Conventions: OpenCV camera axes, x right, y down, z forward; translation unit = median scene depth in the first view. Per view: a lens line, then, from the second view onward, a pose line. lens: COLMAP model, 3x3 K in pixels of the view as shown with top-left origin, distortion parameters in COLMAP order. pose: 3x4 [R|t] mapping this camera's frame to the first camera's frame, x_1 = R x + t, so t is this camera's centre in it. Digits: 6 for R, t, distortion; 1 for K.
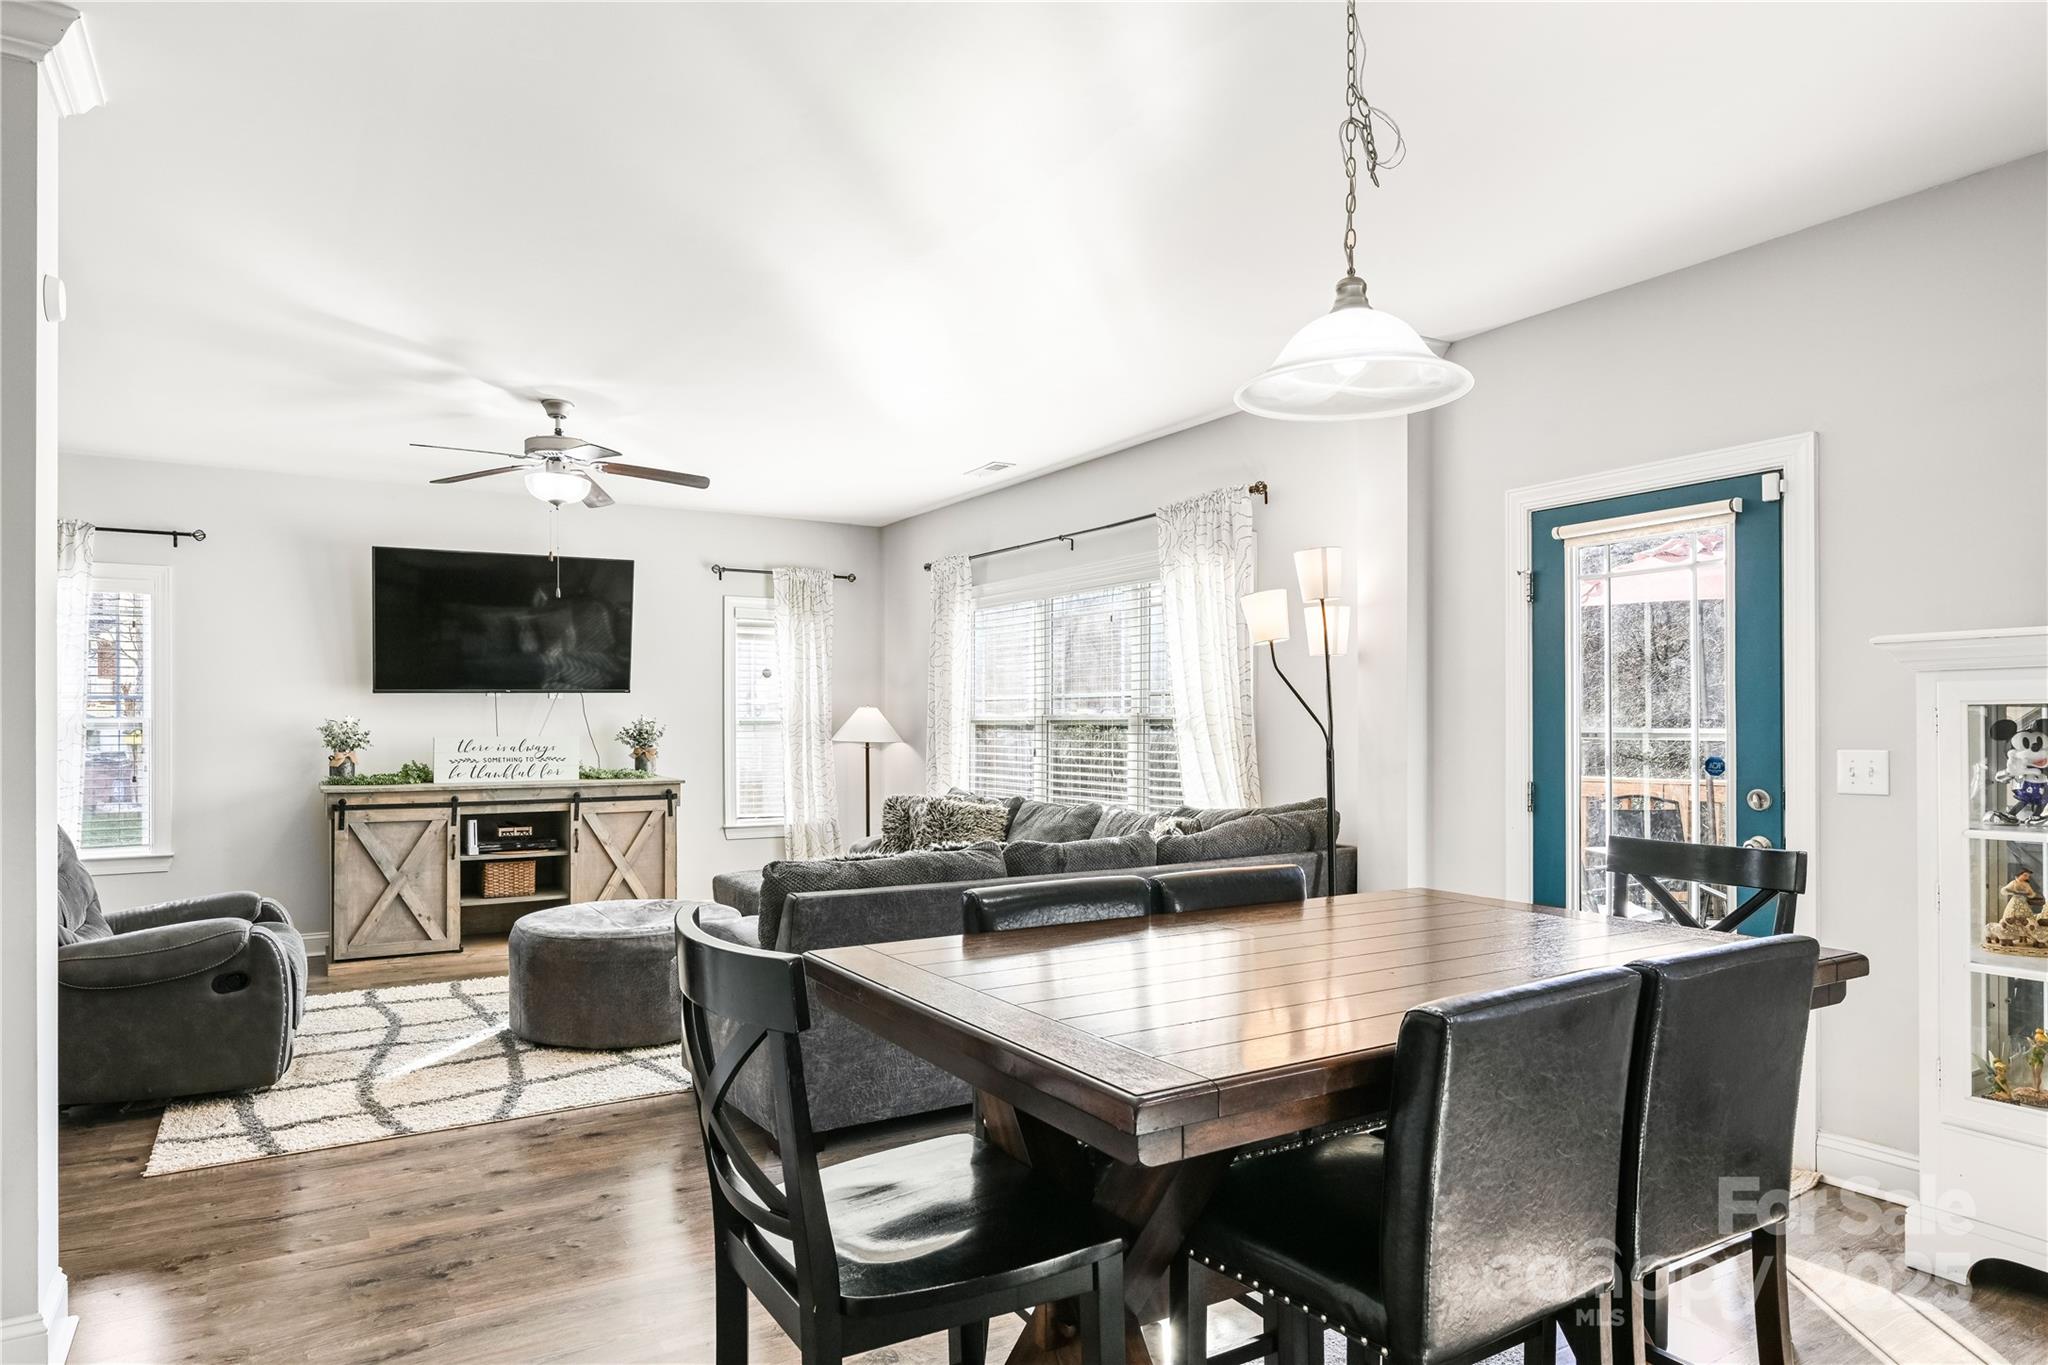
lens RADIAL K [[1194.3, 0, 985.2], [0, 1194.3, 720.6], [0, 0, 1]] dist [-0.003246, 0.000496]
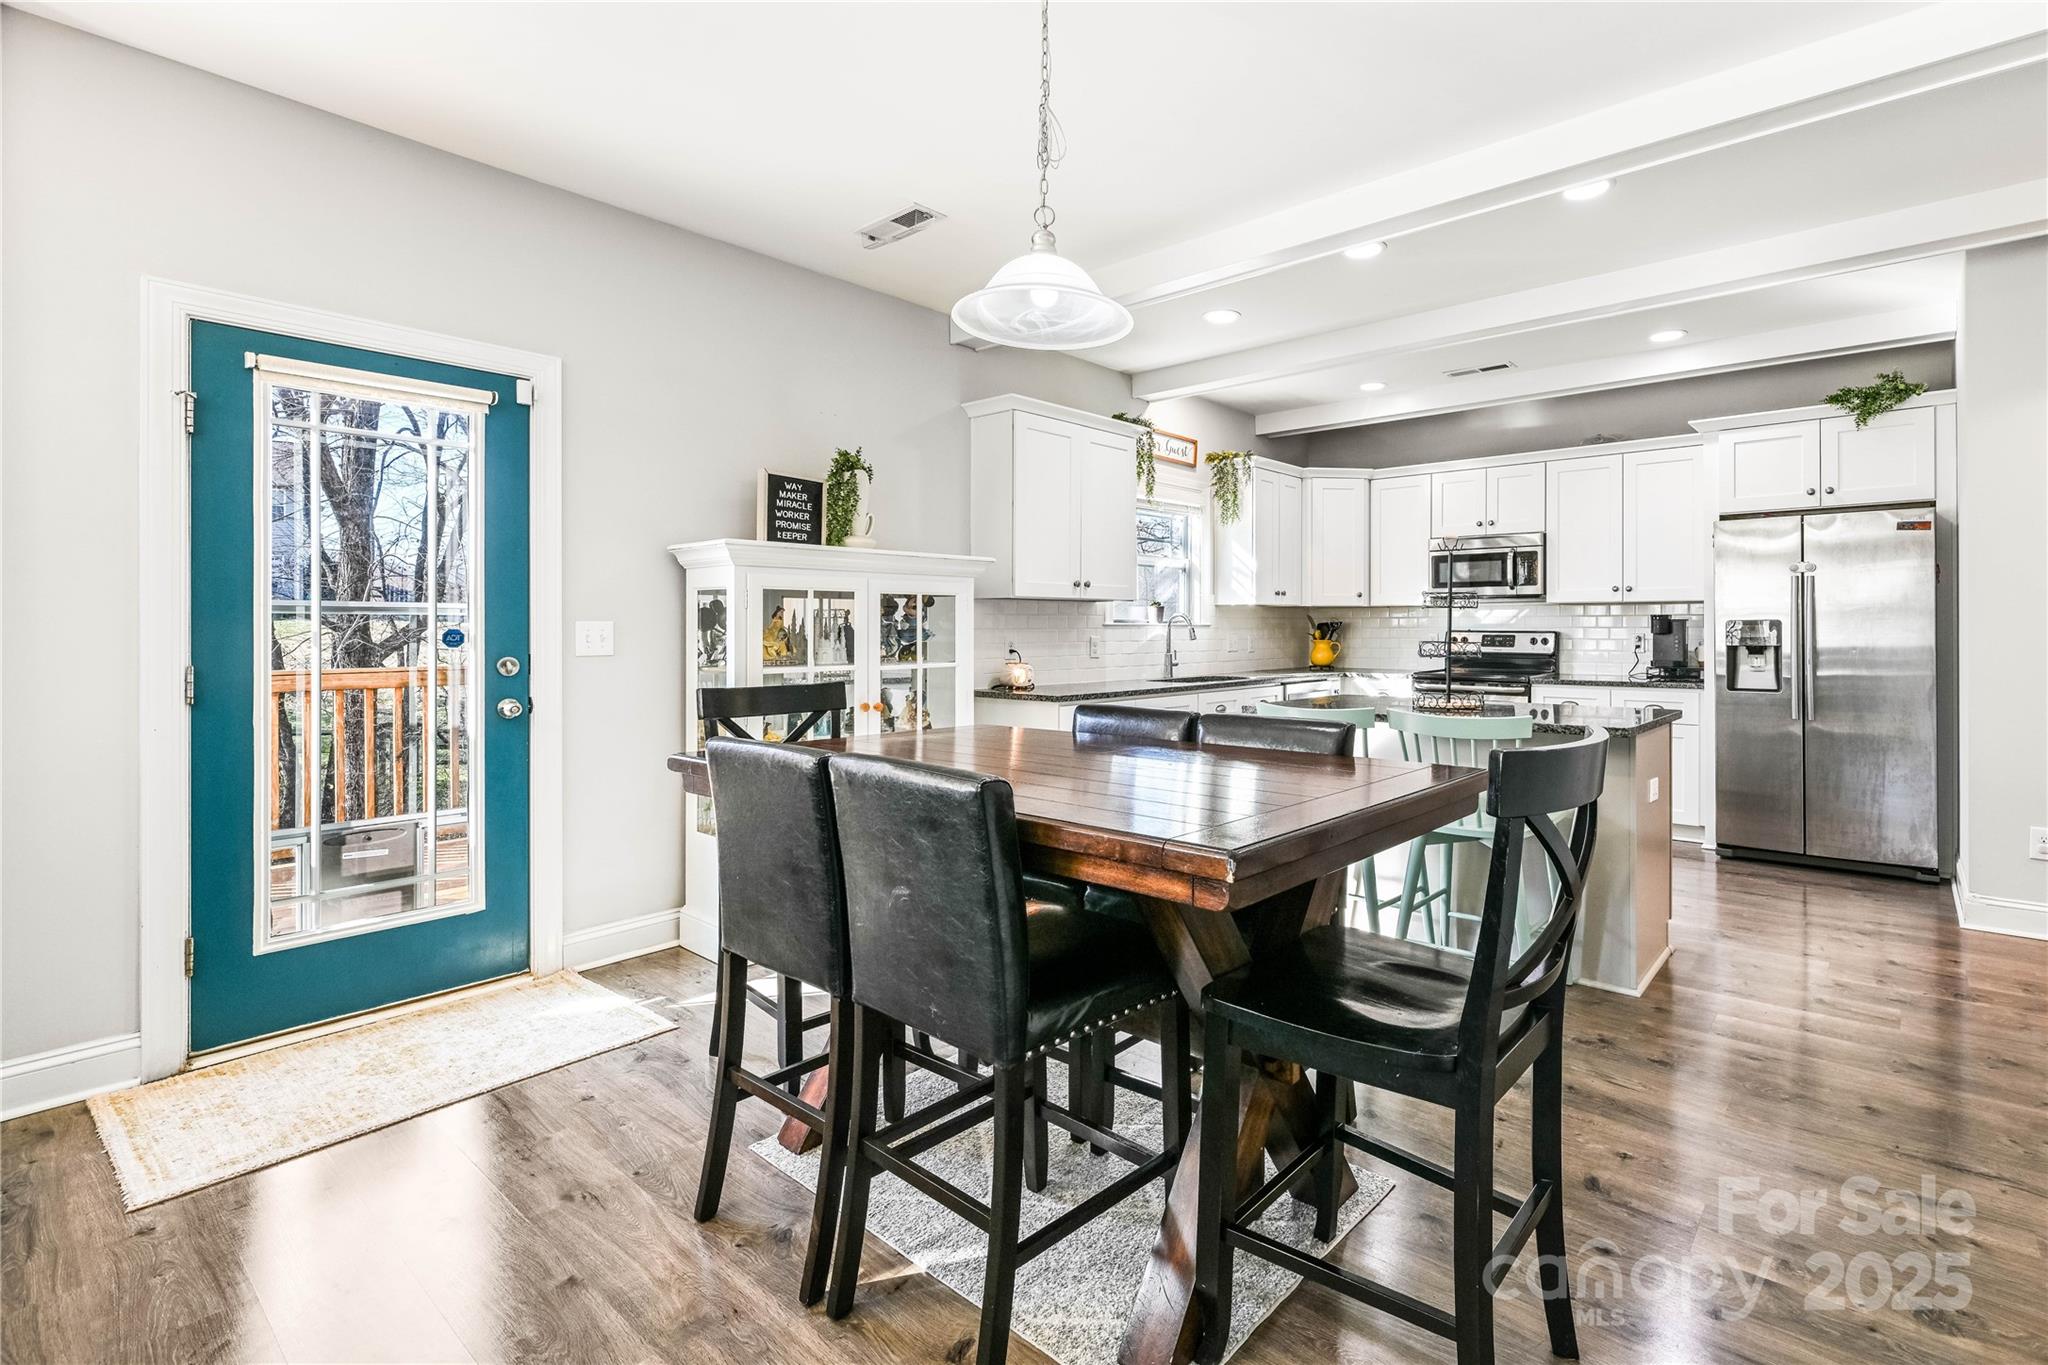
lens RADIAL K [[946.5, 0, 1162.7], [0, 946.5, 631.2], [0, 0, 1]] dist [0.000932, 0.000365]
pose [[-0.359320, -0.000654, 0.933214, -0.218191], [-0.002692, 0.999996, -0.000336, 0.017210], [-0.933211, -0.002633, -0.359320, 0.396816]]
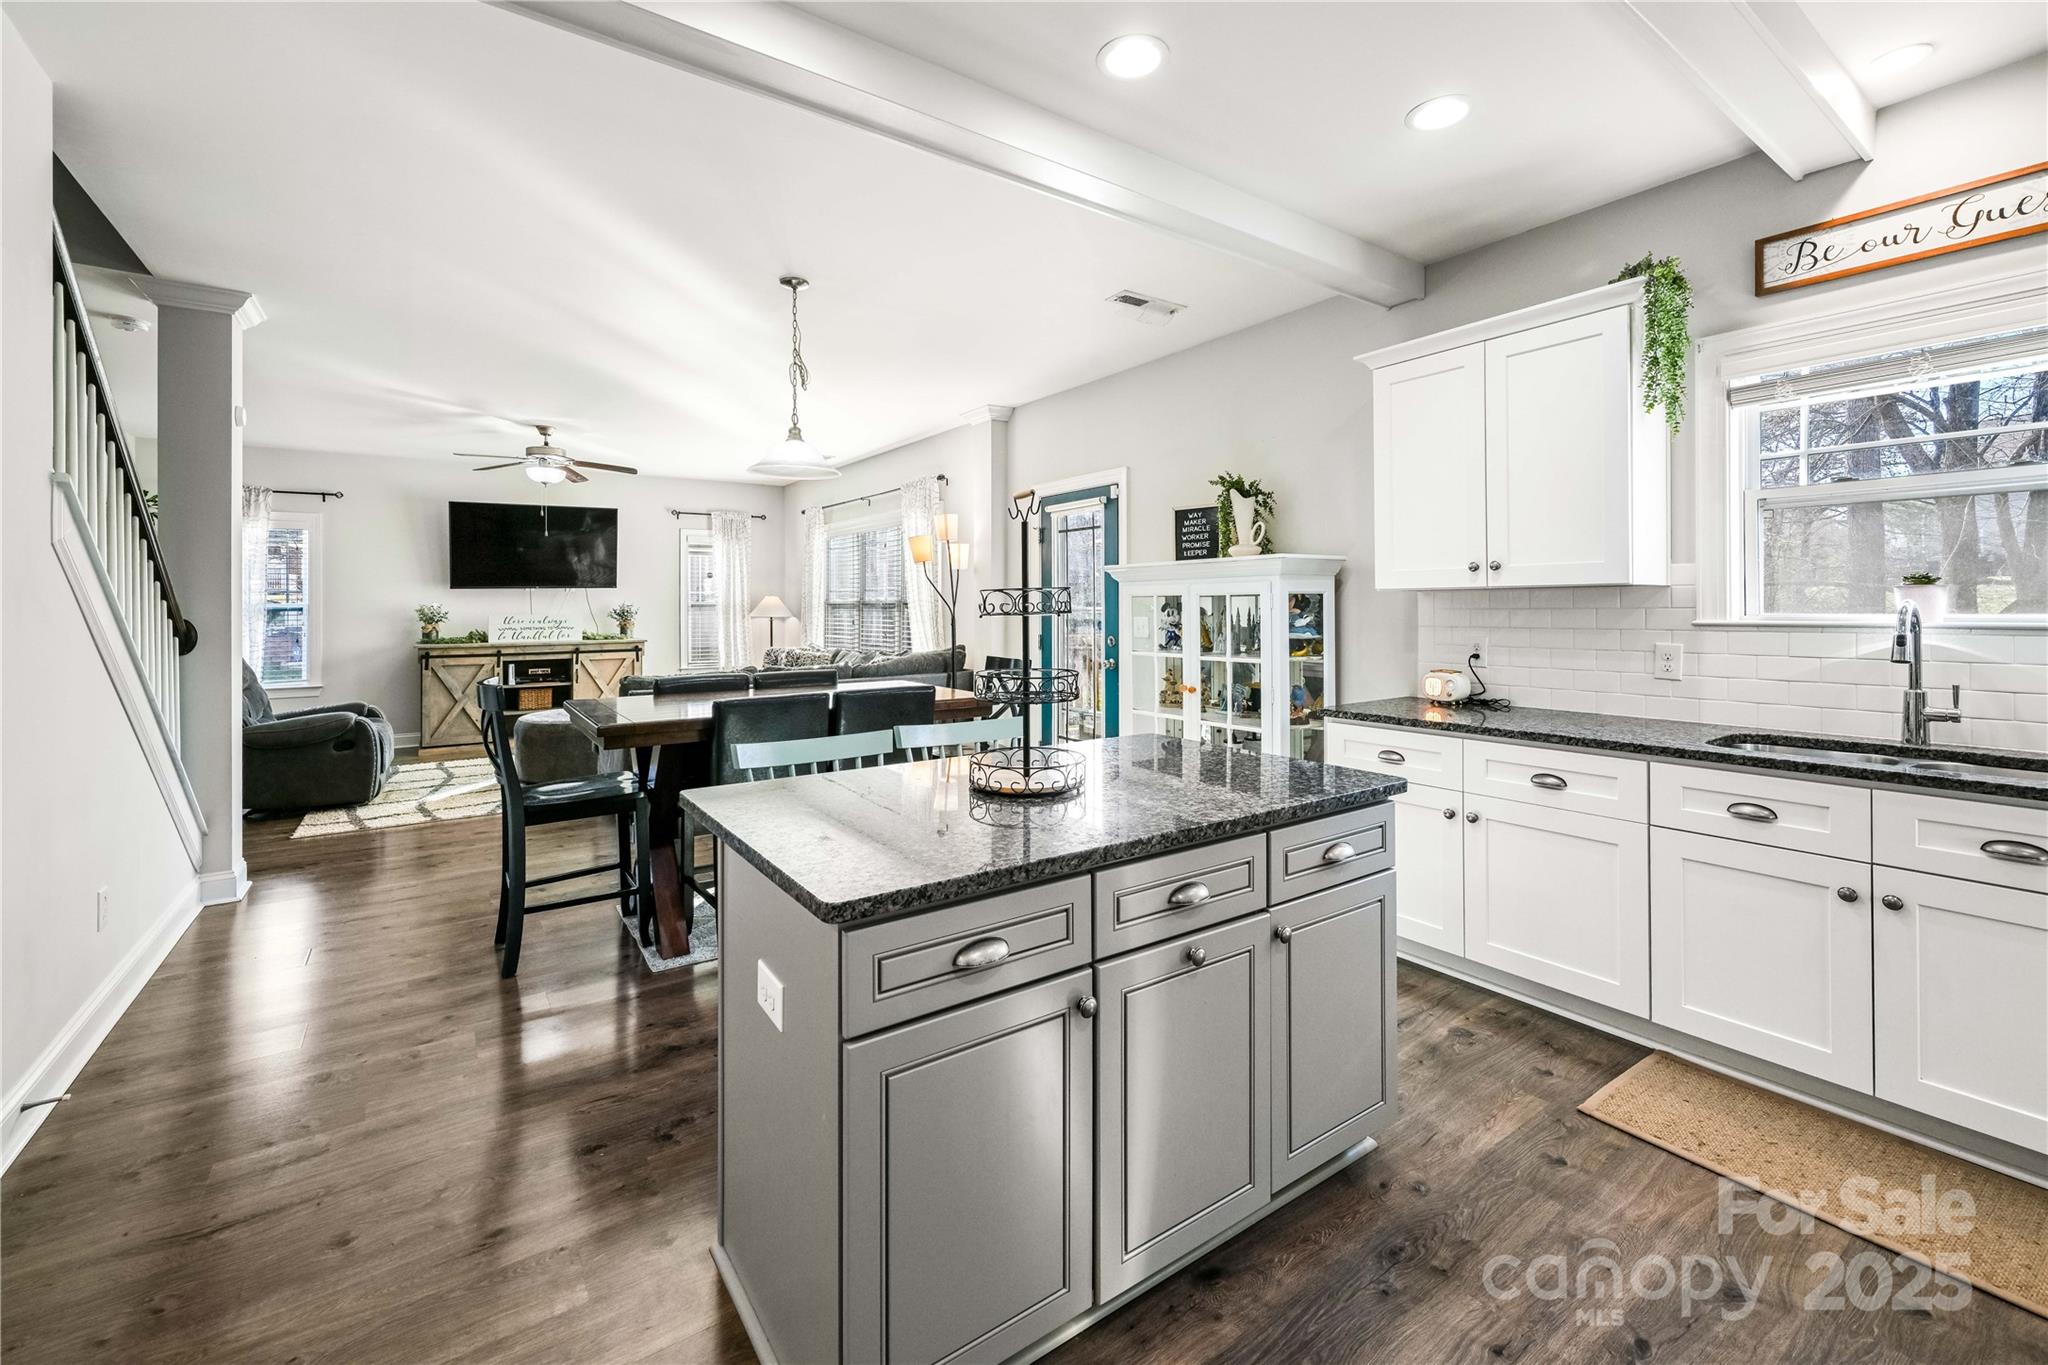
lens RADIAL K [[855.9, 0, 1026.6], [0, 855.9, 598.3], [0, 0, 1]] dist [-0.001071, -0.000243]
pose [[0.997373, -0.003034, 0.072370, 0.208931], [0.003414, 0.999981, -0.005128, -0.000923], [-0.072353, 0.005362, 0.997365, -0.257054]]
